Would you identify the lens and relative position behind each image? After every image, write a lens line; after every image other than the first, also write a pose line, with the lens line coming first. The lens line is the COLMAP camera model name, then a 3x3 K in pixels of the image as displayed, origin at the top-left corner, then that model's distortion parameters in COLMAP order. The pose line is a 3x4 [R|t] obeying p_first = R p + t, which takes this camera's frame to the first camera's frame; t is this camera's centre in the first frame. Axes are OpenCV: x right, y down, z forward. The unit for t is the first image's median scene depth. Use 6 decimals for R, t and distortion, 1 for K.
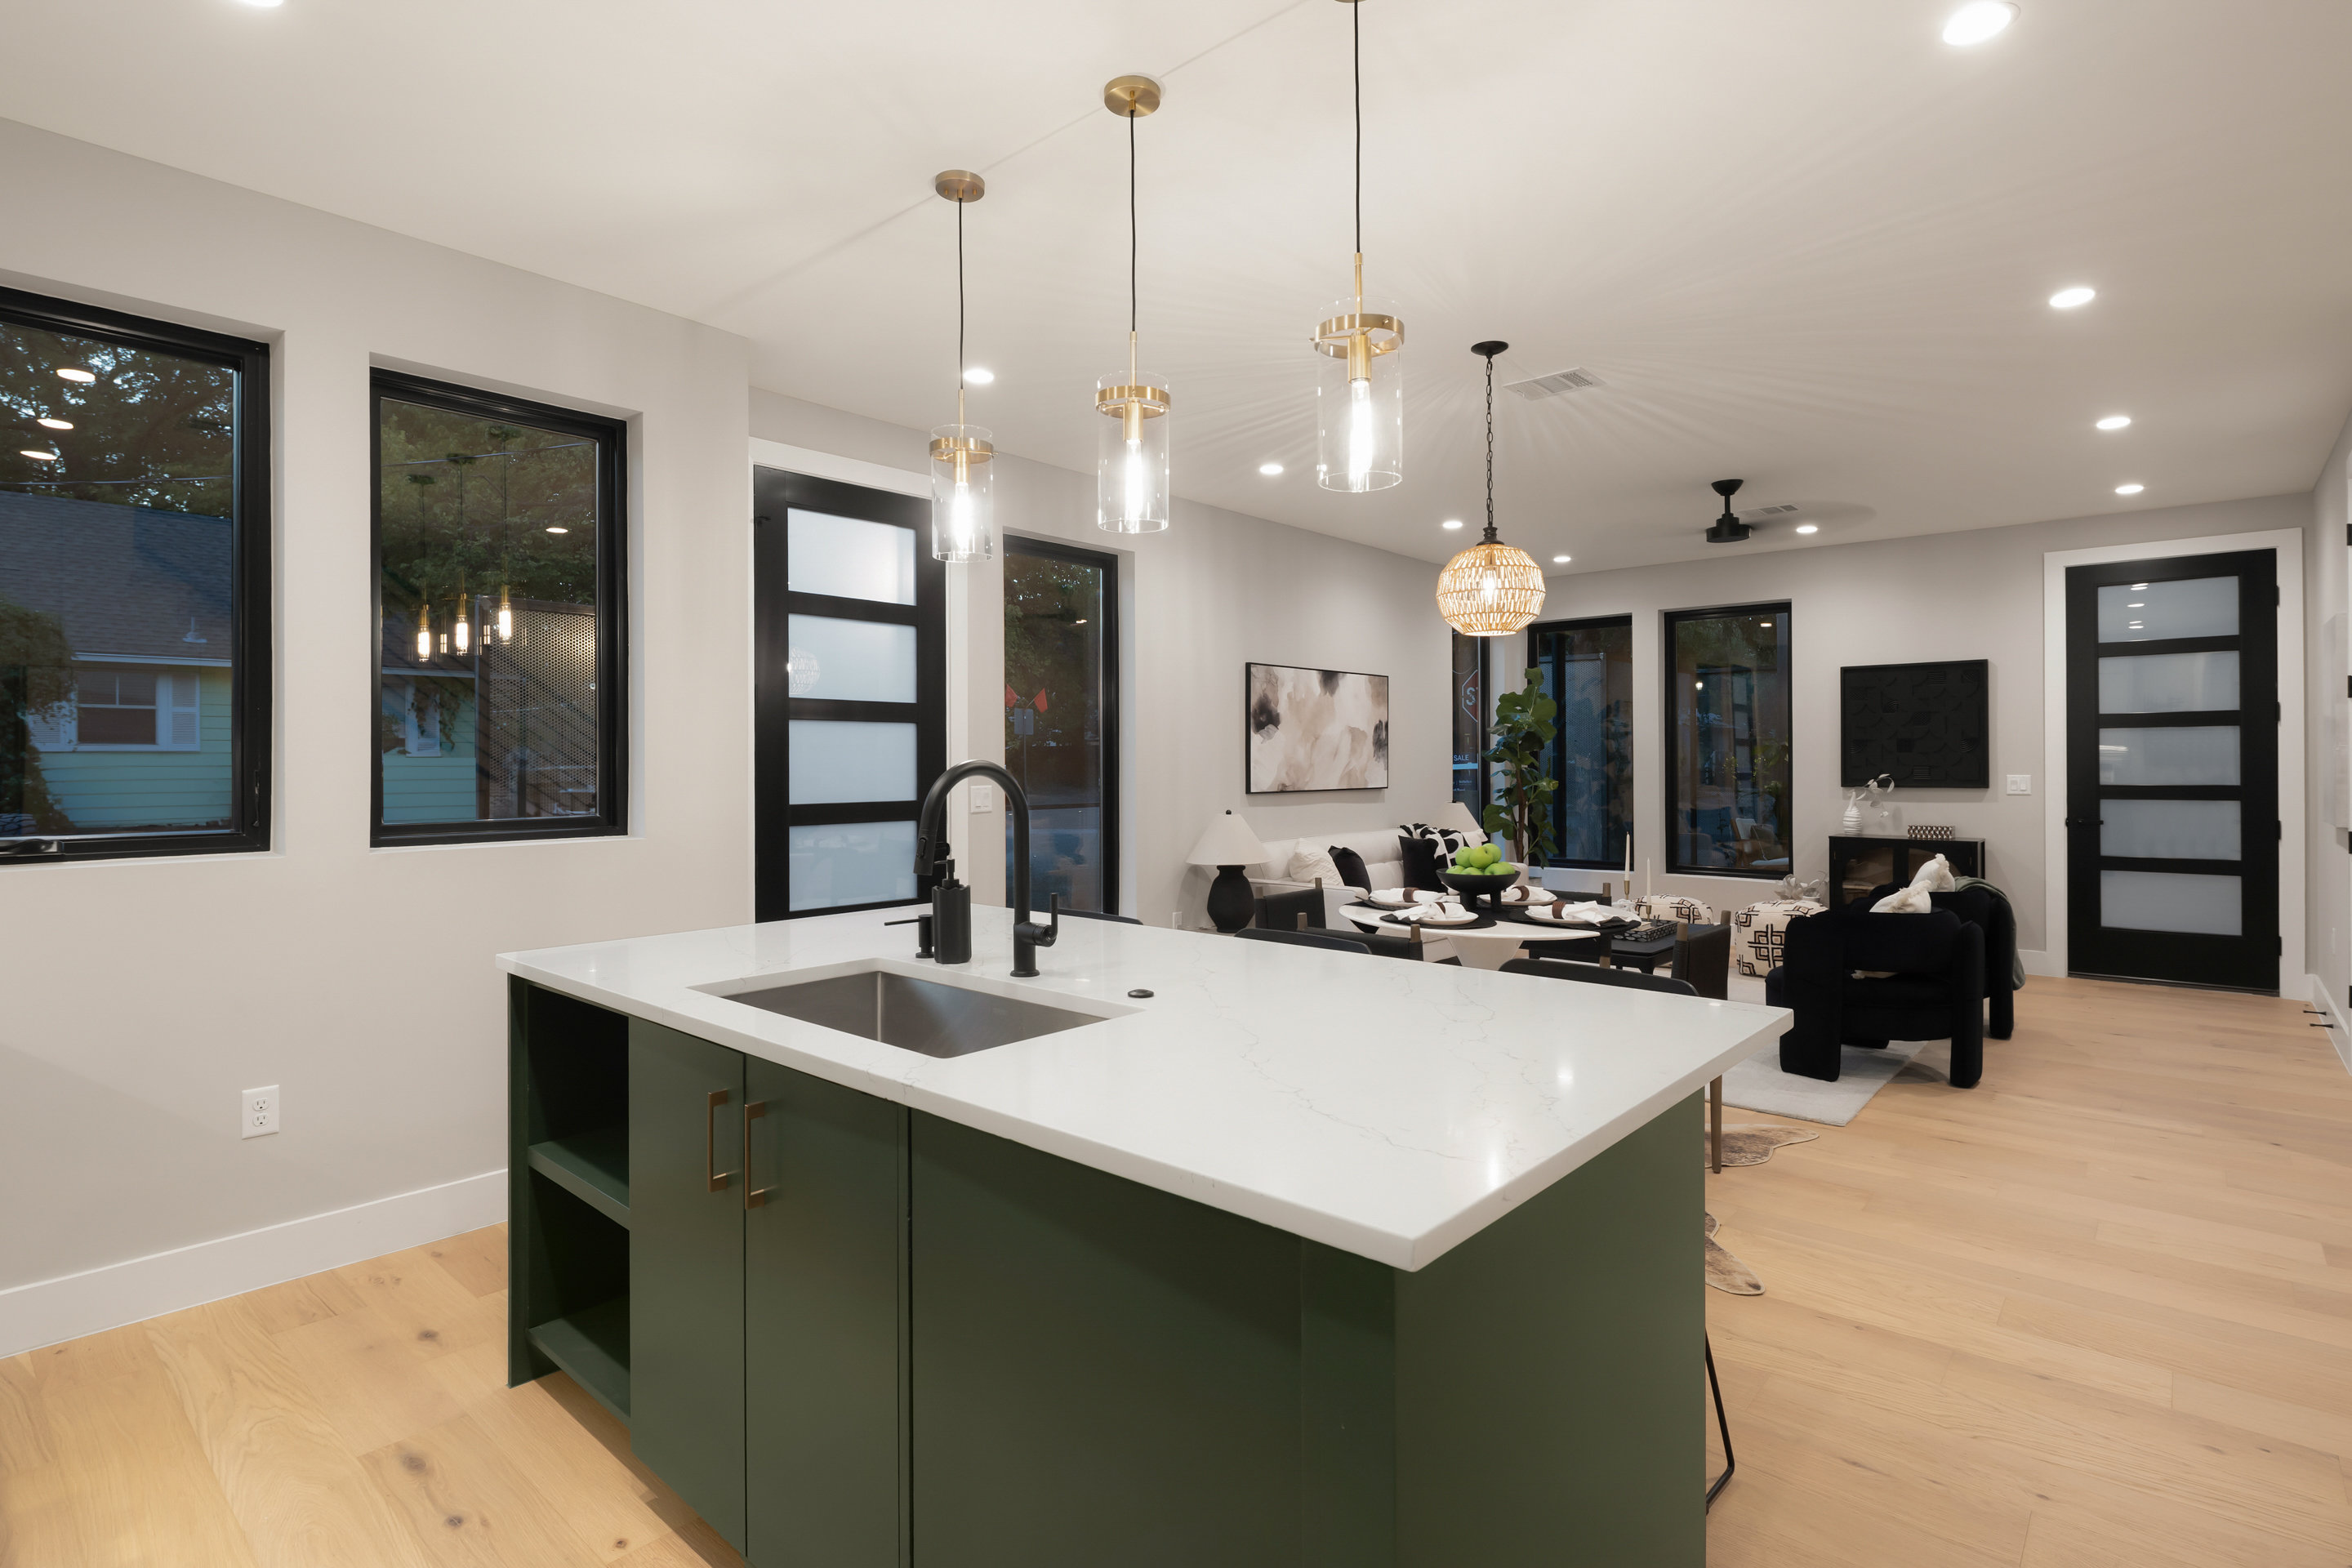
lens RADIAL K [[1170.5, 0, 1164.2], [0, 1170.5, 756.9], [0, 0, 1]] dist [-0.002049, 0.000247]
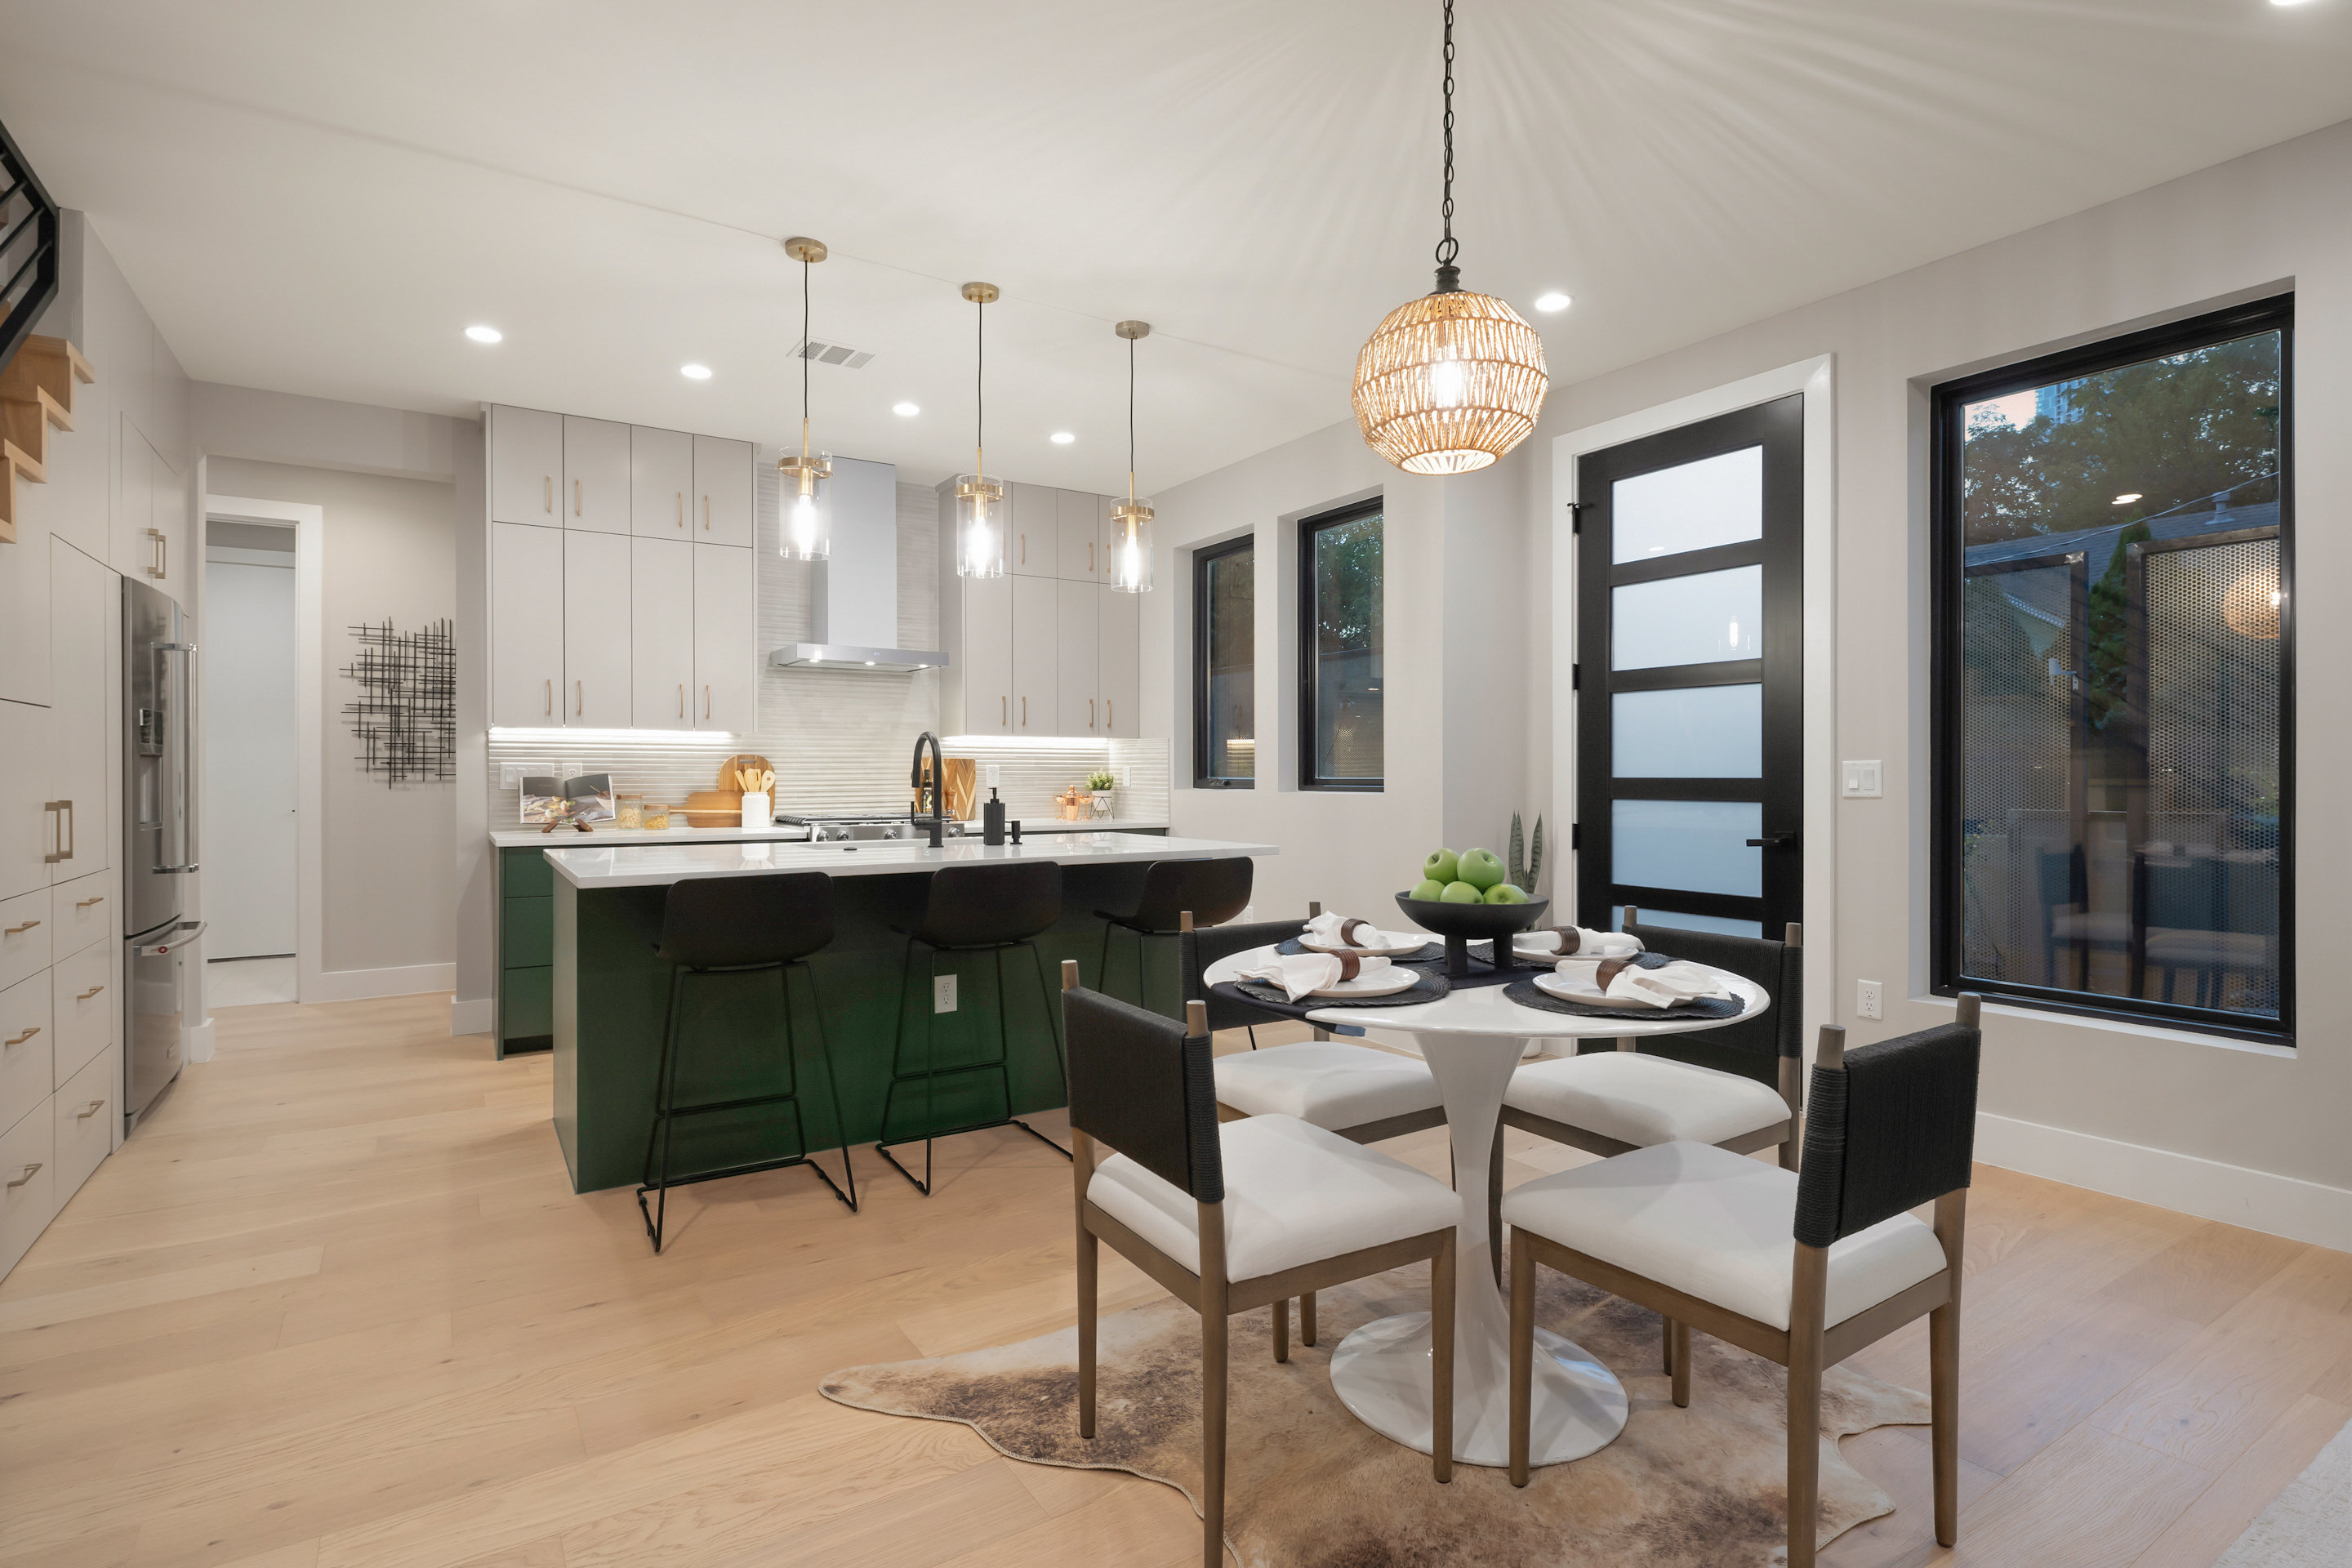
lens RADIAL K [[1154.8, 0, 1169.5], [0, 1154.8, 774.9], [0, 0, 1]] dist [-0.000175, -0.000711]
pose [[-0.275002, 0.006294, -0.961423, 0.481172], [0.005773, 0.999971, 0.004895, 0.021287], [0.961426, -0.004204, -0.275031, 0.585847]]
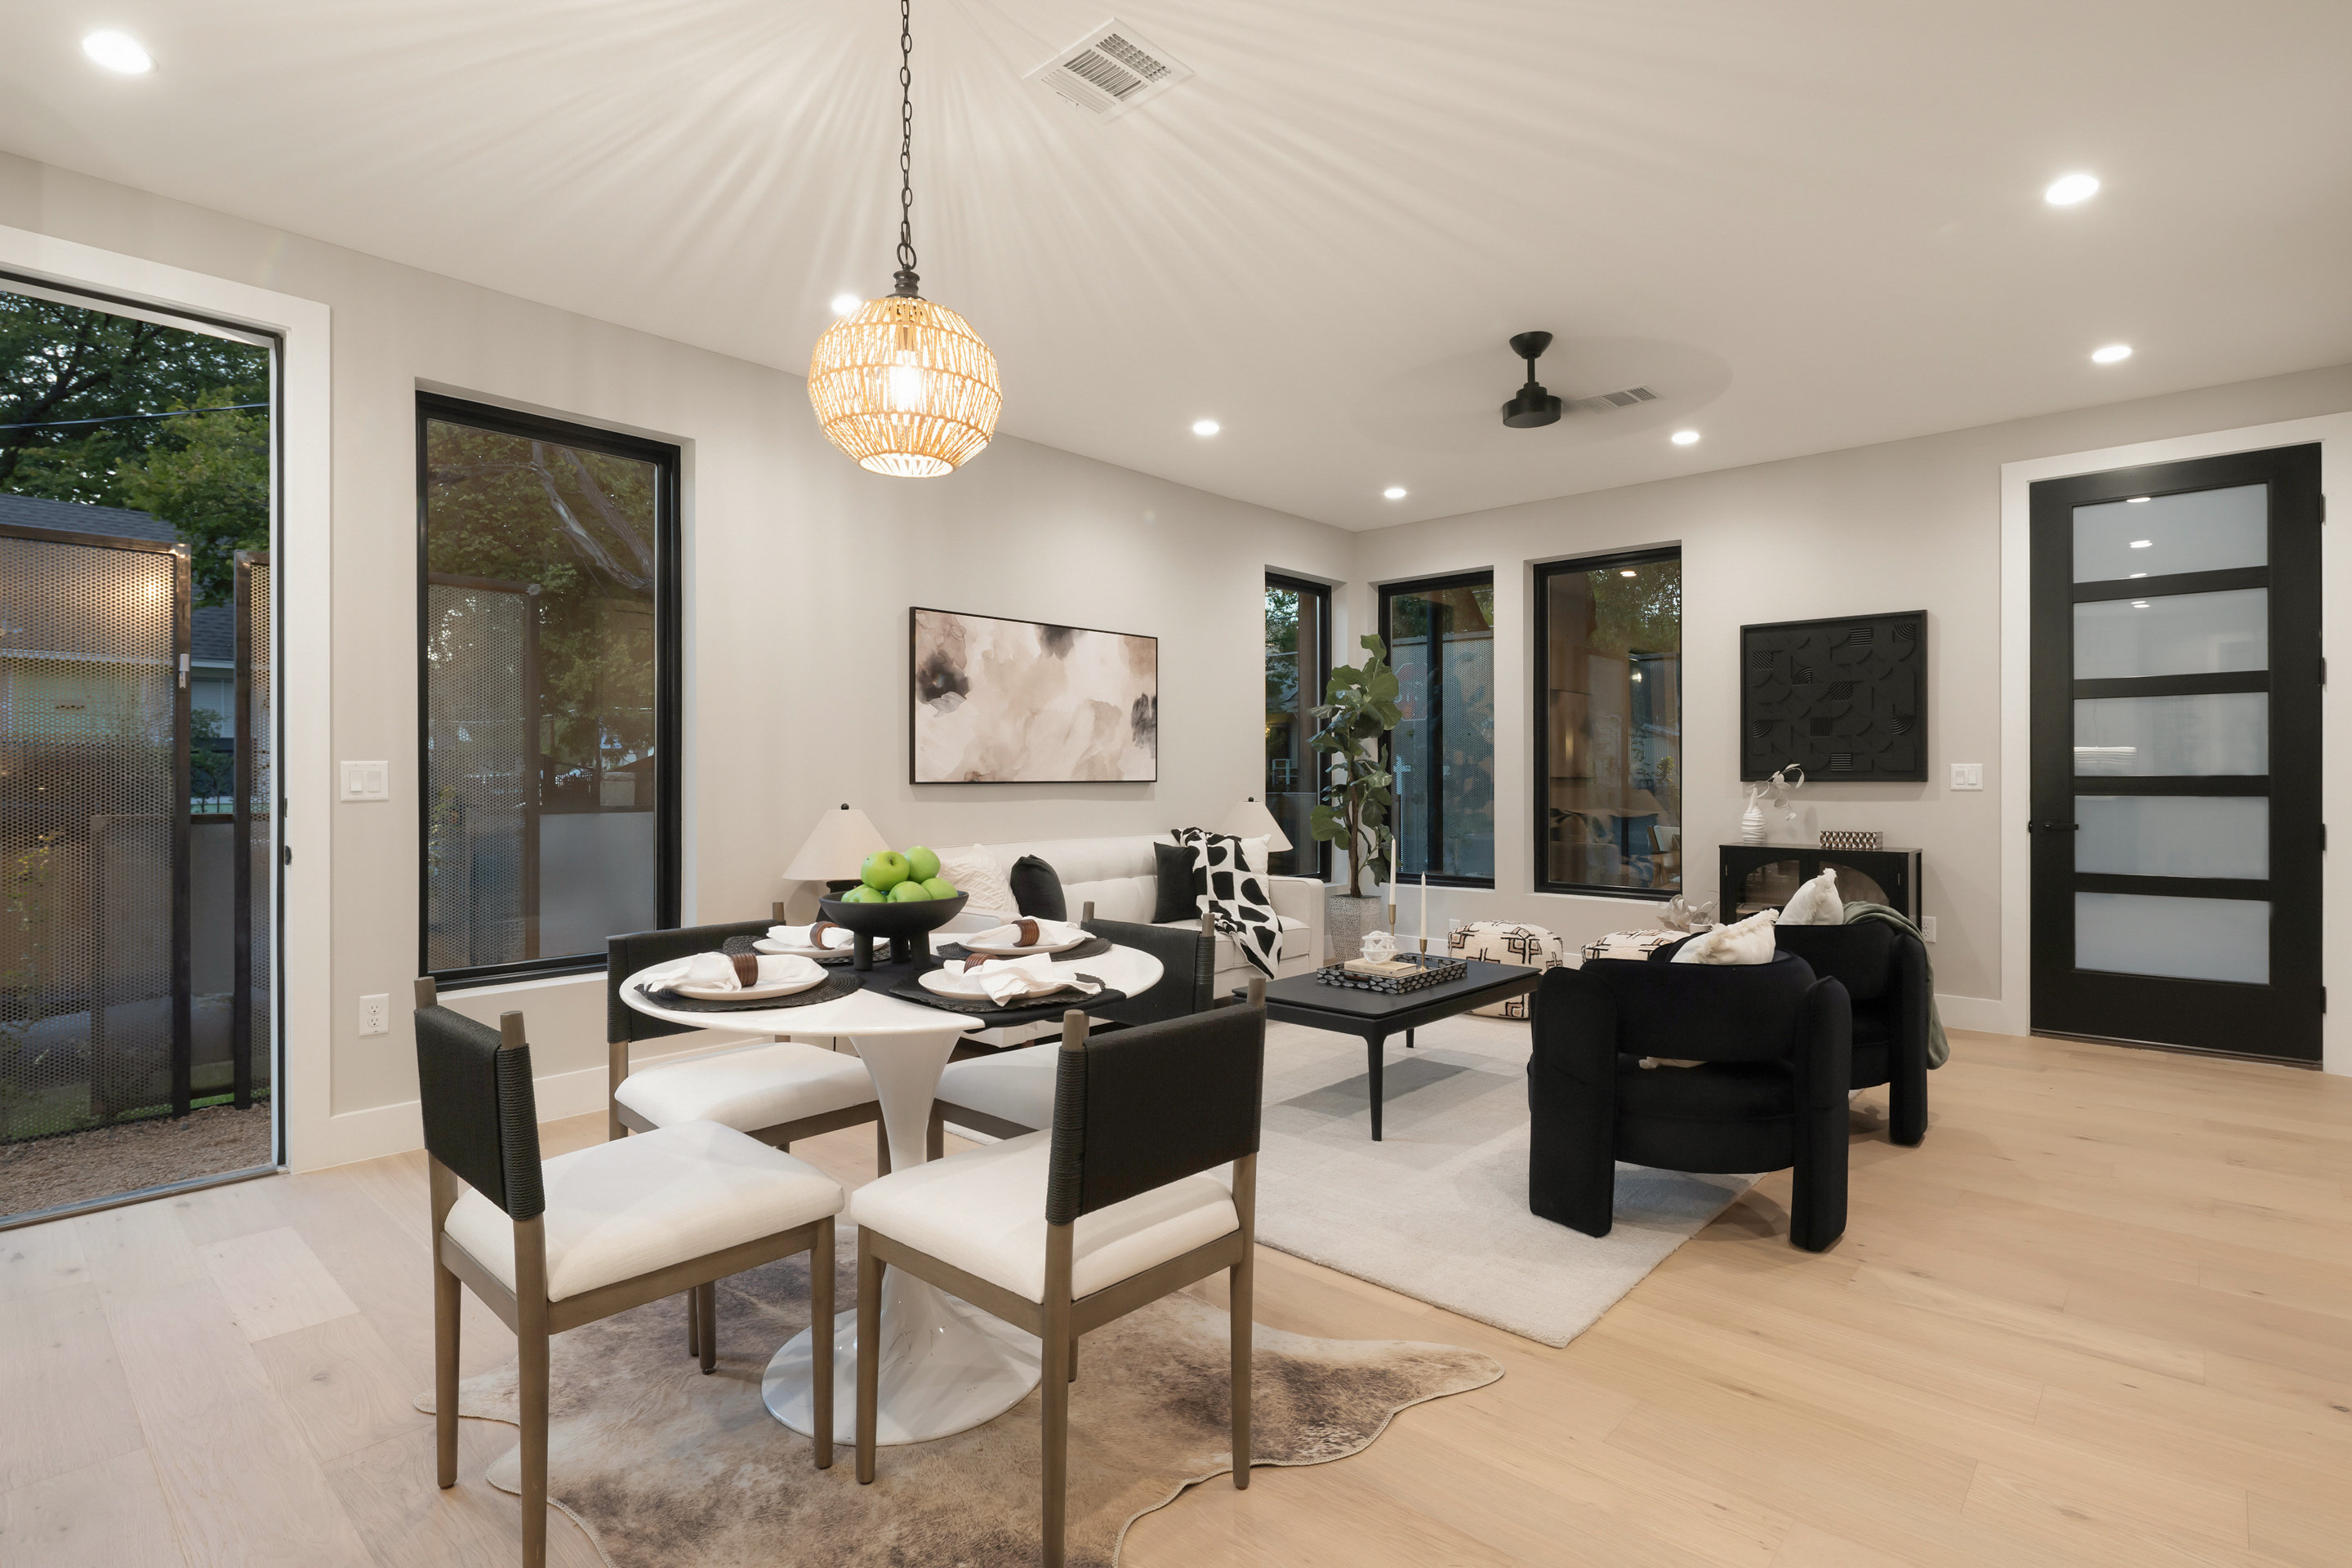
lens RADIAL K [[1154.8, 0, 1169.5], [0, 1154.8, 774.9], [0, 0, 1]] dist [-0.000175, -0.000711]
pose [[0.999915, 0.002872, -0.012749, 0.238117], [-0.002845, 0.999994, 0.002114, 0.023137], [0.012755, -0.002078, 0.999916, 0.264138]]
